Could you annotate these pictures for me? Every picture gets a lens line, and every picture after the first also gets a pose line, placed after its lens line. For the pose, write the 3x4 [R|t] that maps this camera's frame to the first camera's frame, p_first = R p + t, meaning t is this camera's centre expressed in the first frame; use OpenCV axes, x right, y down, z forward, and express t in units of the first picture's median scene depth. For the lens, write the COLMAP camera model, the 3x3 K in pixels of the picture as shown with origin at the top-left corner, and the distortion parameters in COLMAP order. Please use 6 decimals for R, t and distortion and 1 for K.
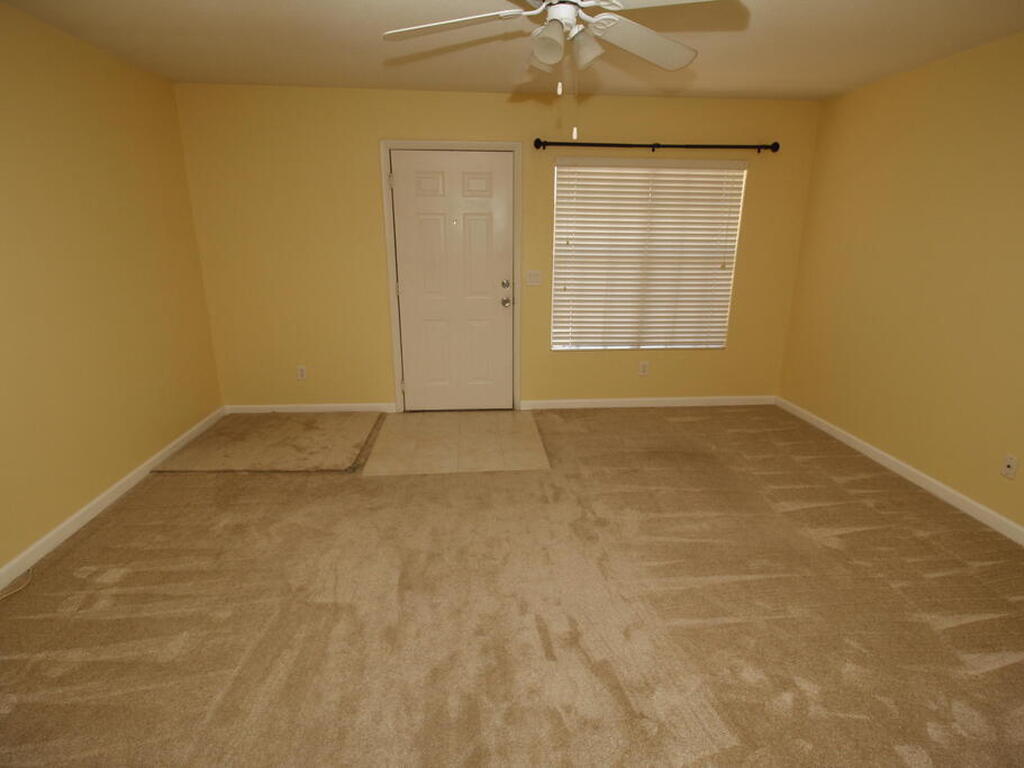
lens RADIAL K [[547.5, 0, 514.9], [0, 547.5, 387.3], [0, 0, 1]] dist [-0.004495, -0.002412]
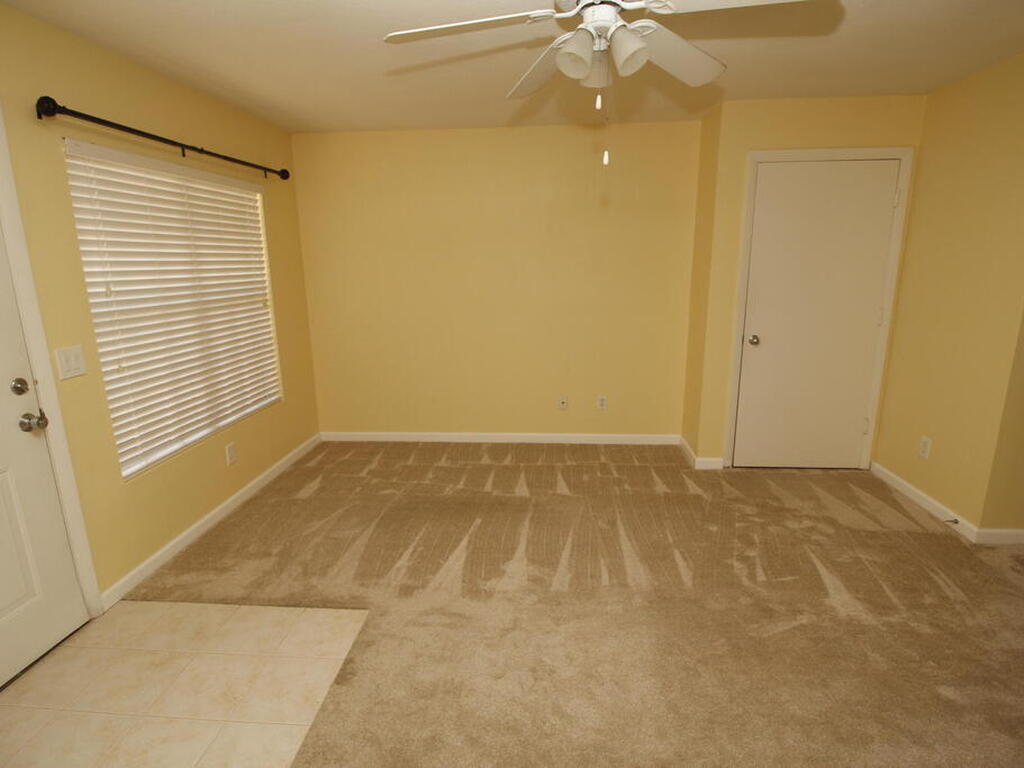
lens RADIAL K [[547.5, 0, 516.4], [0, 547.5, 379.6], [0, 0, 1]] dist [-0.004495, -0.002412]
pose [[0.136577, -0.224191, 0.964927, -0.415969], [0.289566, 0.940548, 0.177542, -0.155135], [-0.947364, 0.255162, 0.193375, 0.517128]]
